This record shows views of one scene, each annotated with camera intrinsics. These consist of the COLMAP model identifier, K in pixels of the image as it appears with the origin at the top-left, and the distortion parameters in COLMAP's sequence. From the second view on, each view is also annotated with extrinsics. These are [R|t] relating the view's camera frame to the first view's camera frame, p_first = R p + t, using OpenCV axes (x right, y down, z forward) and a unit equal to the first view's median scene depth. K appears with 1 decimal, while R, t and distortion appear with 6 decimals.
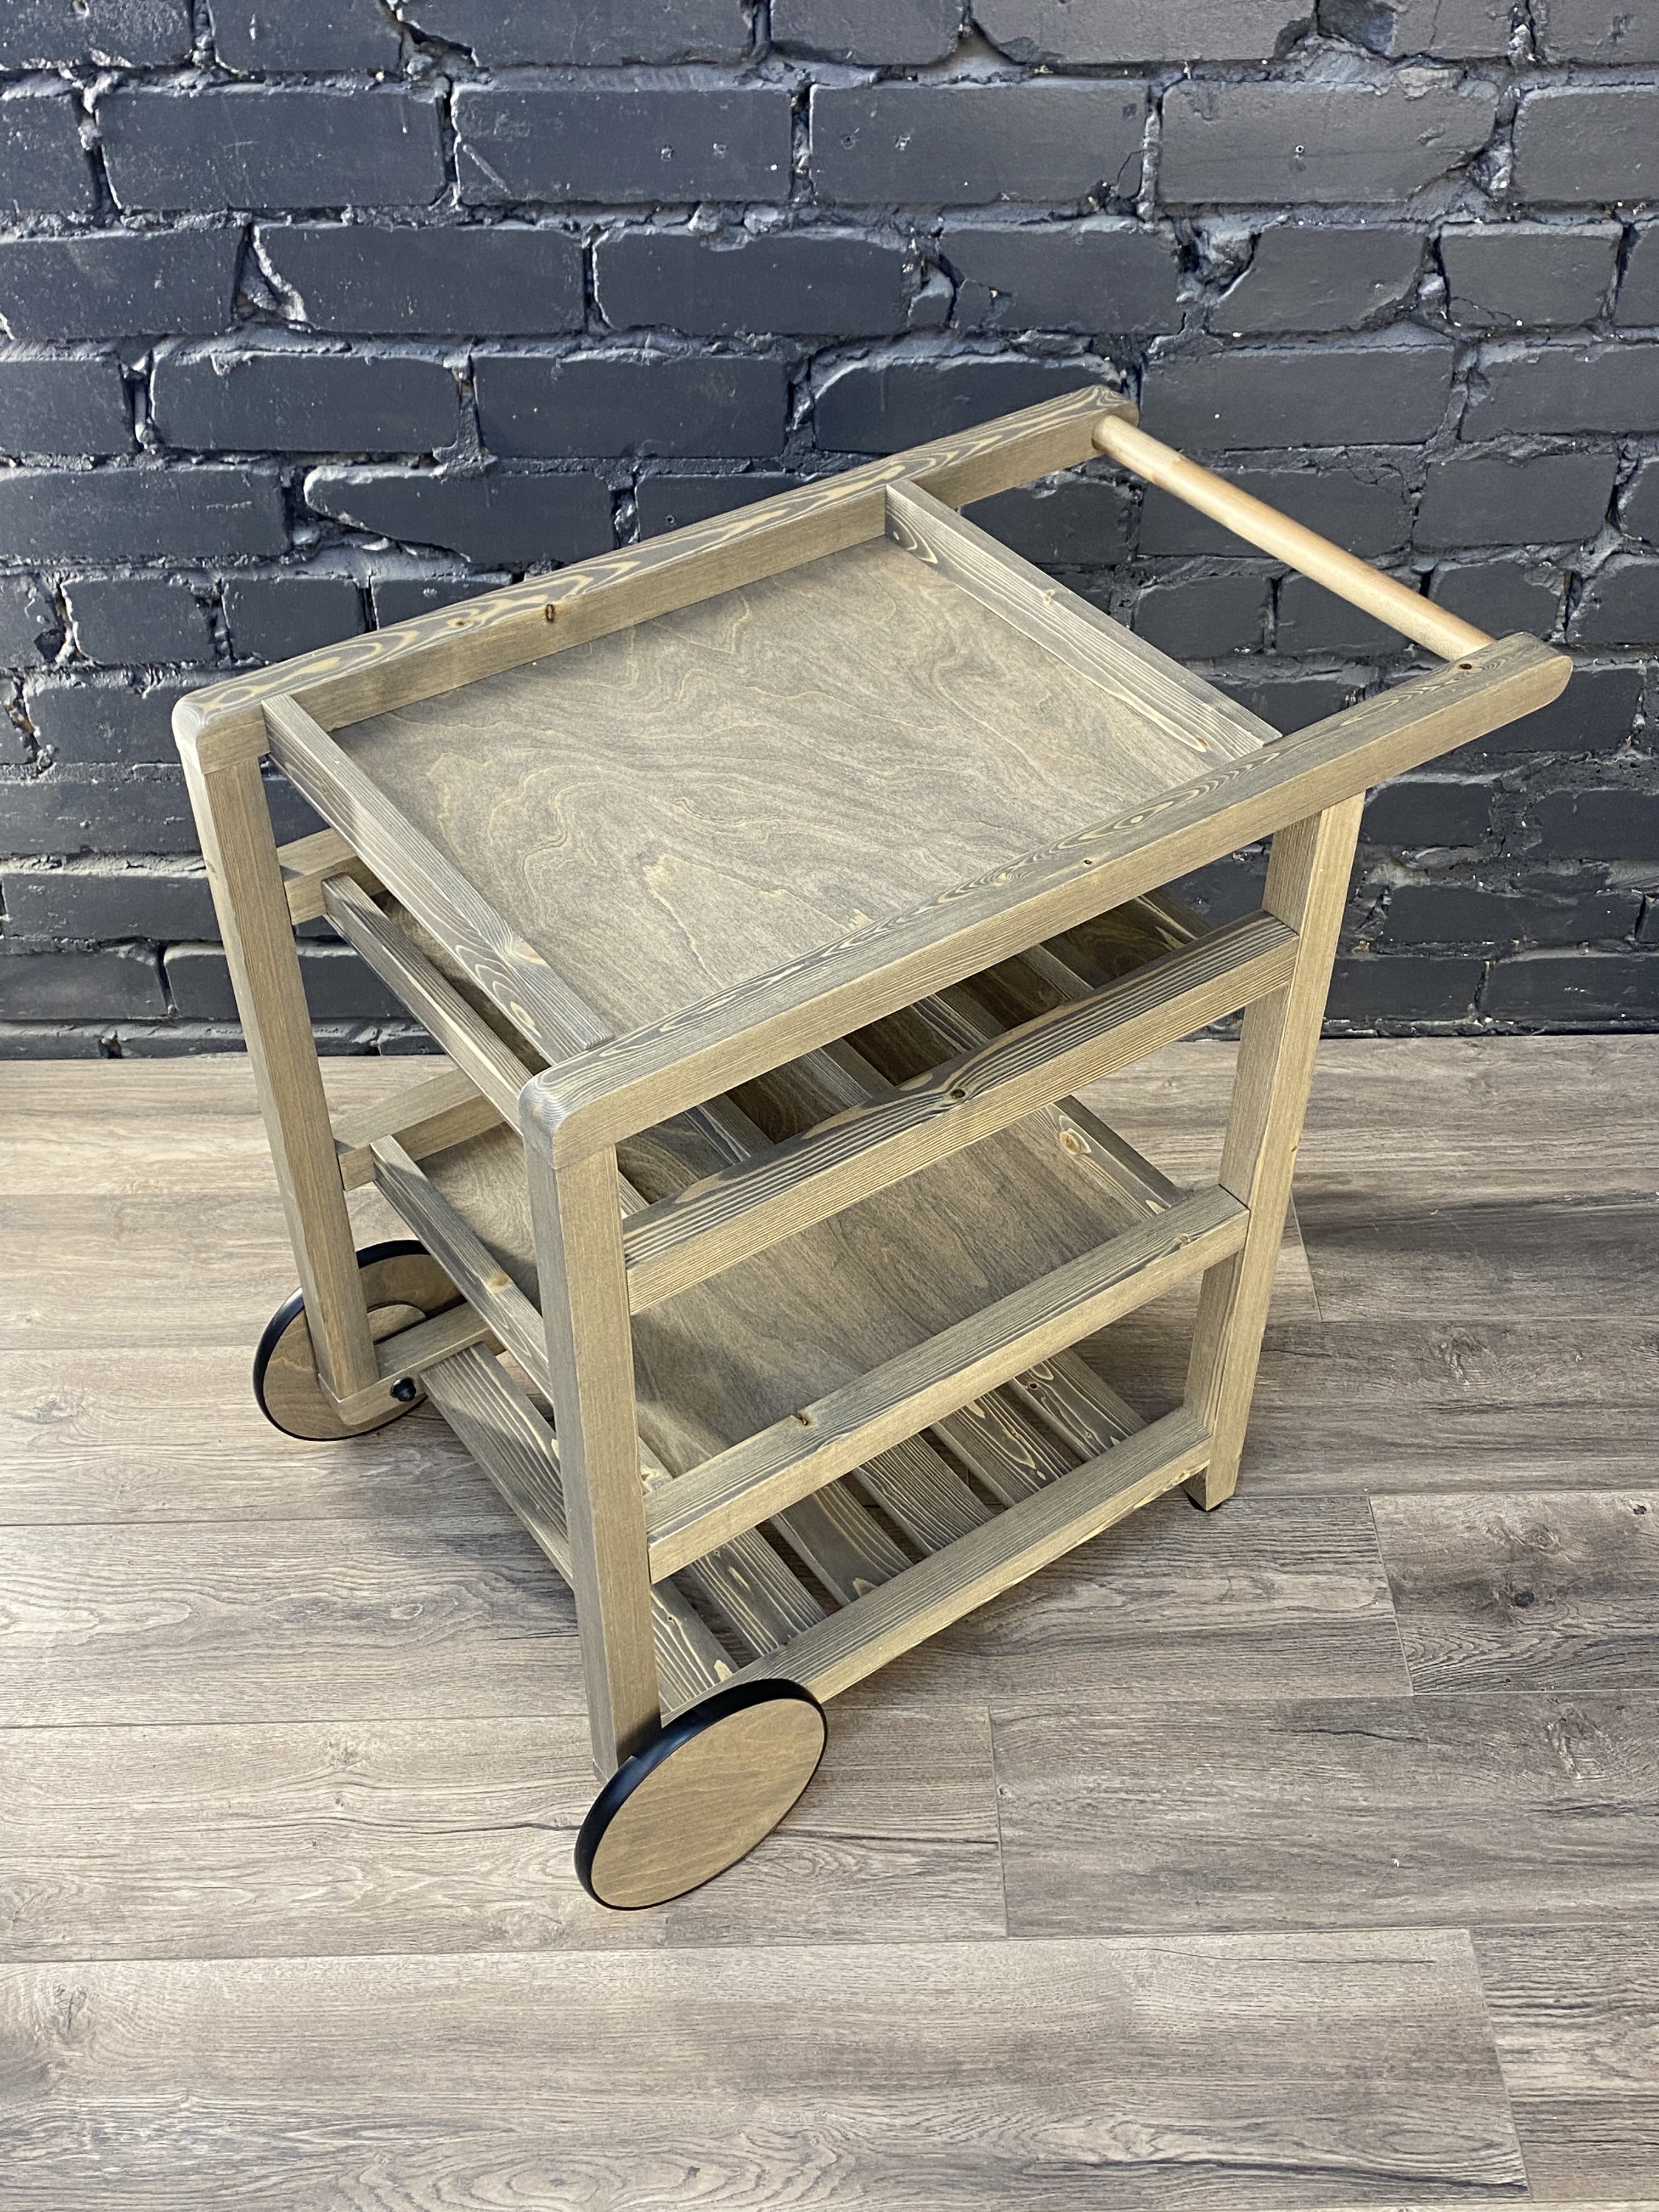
lens RADIAL K [[2386.7, 0, 841.7], [0, 2386.7, 1086.2], [0, 0, 1]] dist [0.005241, 0.000000]
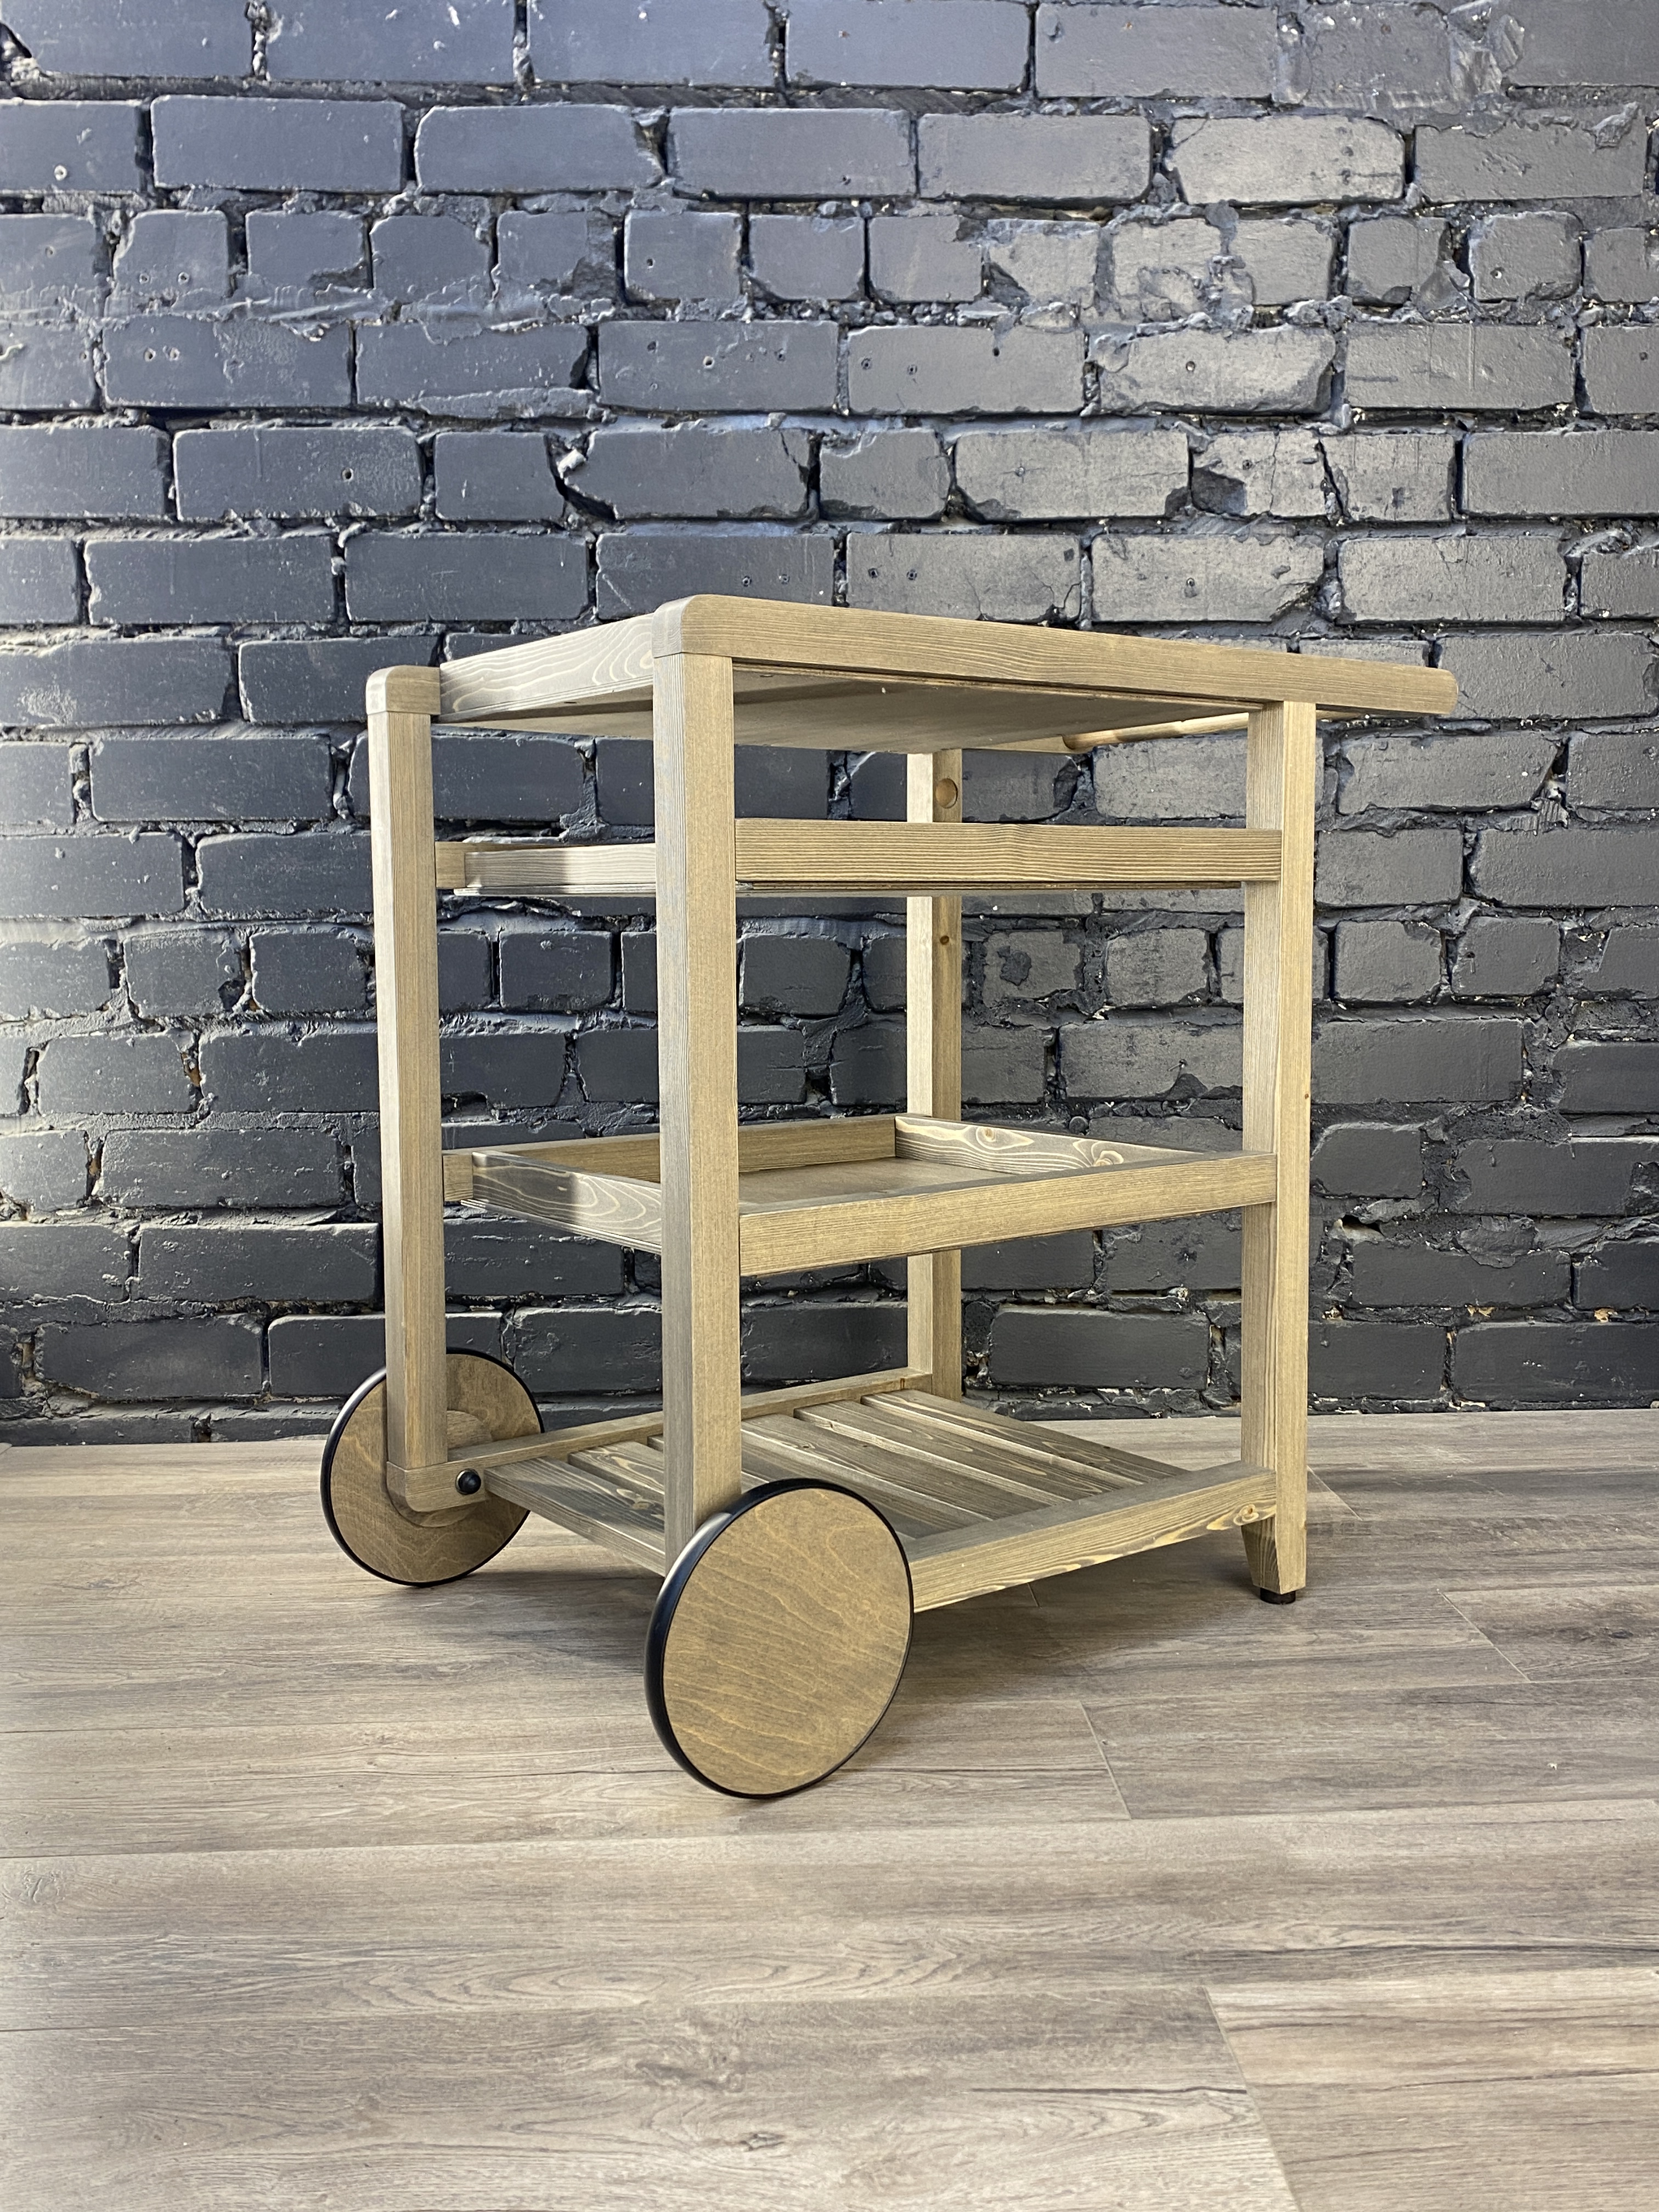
lens RADIAL K [[1995.6, 0, 838.0], [0, 1995.6, 1074.4], [0, 0, 1]] dist [0.044393, -0.061295]
pose [[0.999663, -0.013555, 0.022157, -0.048115], [0.024363, 0.785082, -0.618912, 0.567394], [-0.009005, 0.619243, 0.785147, 0.244328]]
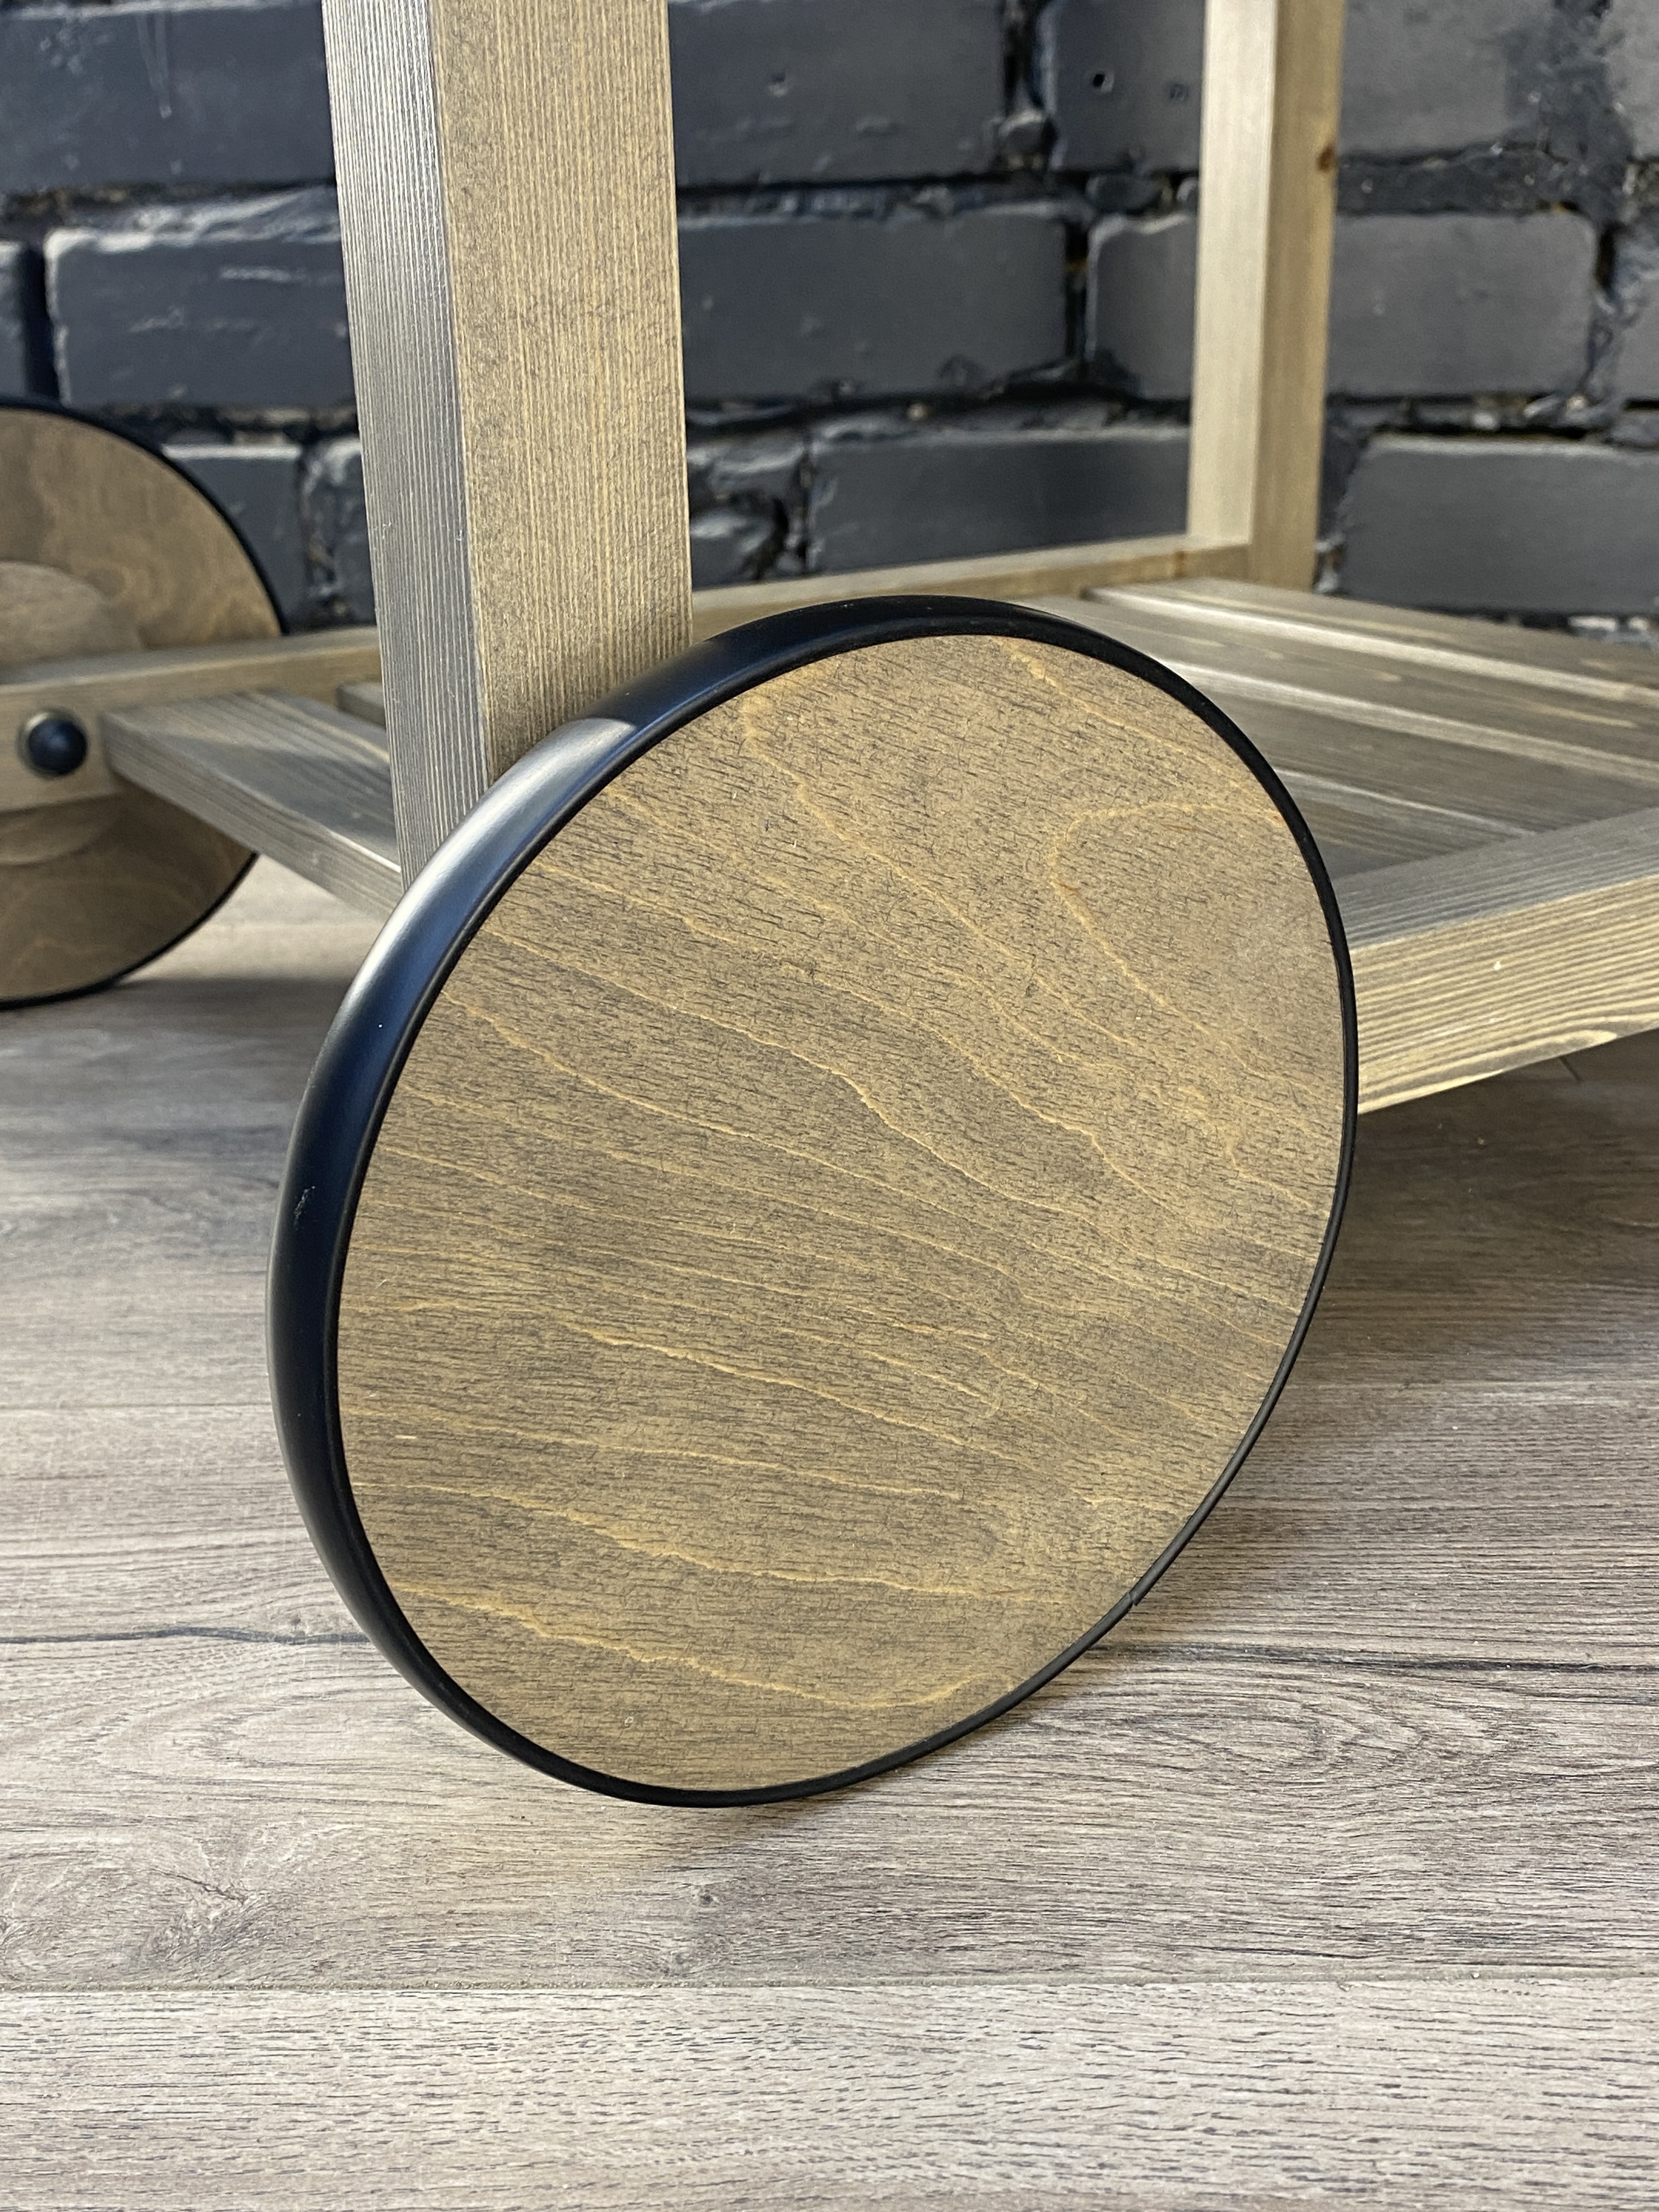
lens RADIAL K [[2386.7, 0, 829.8], [0, 2386.7, 1121.2], [0, 0, 1]] dist [0.005241, 0.000000]
pose [[0.999127, -0.005689, -0.041378, -0.049467], [-0.009787, 0.931209, -0.364354, 0.349298], [0.040605, 0.364441, 0.930341, 0.732444]]
